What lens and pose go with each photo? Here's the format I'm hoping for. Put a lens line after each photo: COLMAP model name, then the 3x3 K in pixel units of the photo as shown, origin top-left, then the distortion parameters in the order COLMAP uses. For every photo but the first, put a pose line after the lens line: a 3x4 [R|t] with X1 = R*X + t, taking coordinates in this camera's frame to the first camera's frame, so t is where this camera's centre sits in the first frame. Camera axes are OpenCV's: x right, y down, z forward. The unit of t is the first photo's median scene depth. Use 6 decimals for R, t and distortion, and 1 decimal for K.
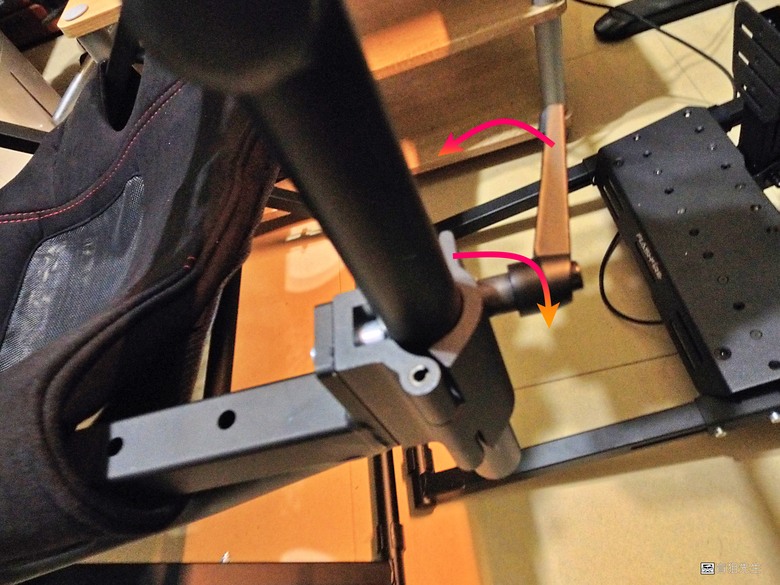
lens RADIAL K [[563.6, 0, 390.0], [0, 563.6, 292.5], [0, 0, 1]] dist [-0.009325, 0.006702]
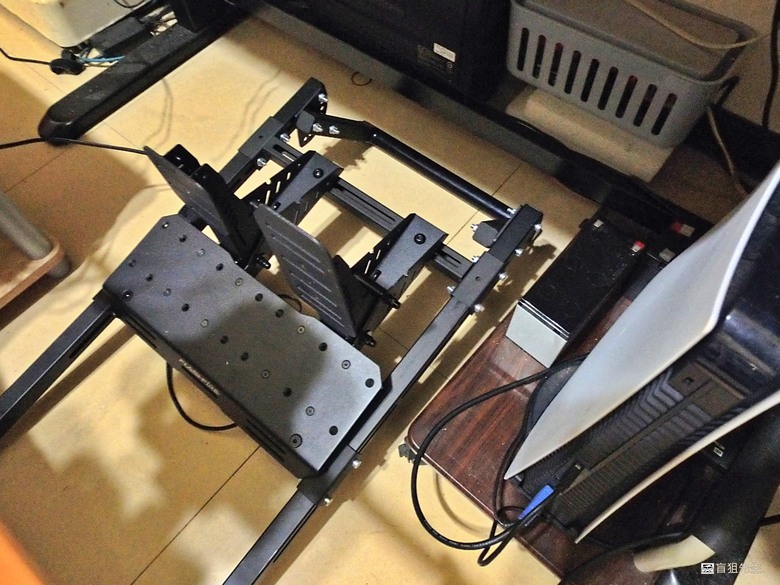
lens RADIAL K [[563.6, 0, 390.0], [0, 563.6, 292.5], [0, 0, 1]] dist [-0.009325, 0.006702]
pose [[0.690501, -0.453935, 0.563162, 0.204150], [0.455205, 0.877765, 0.149388, -0.199592], [-0.562136, 0.153201, 0.812731, -0.035172]]
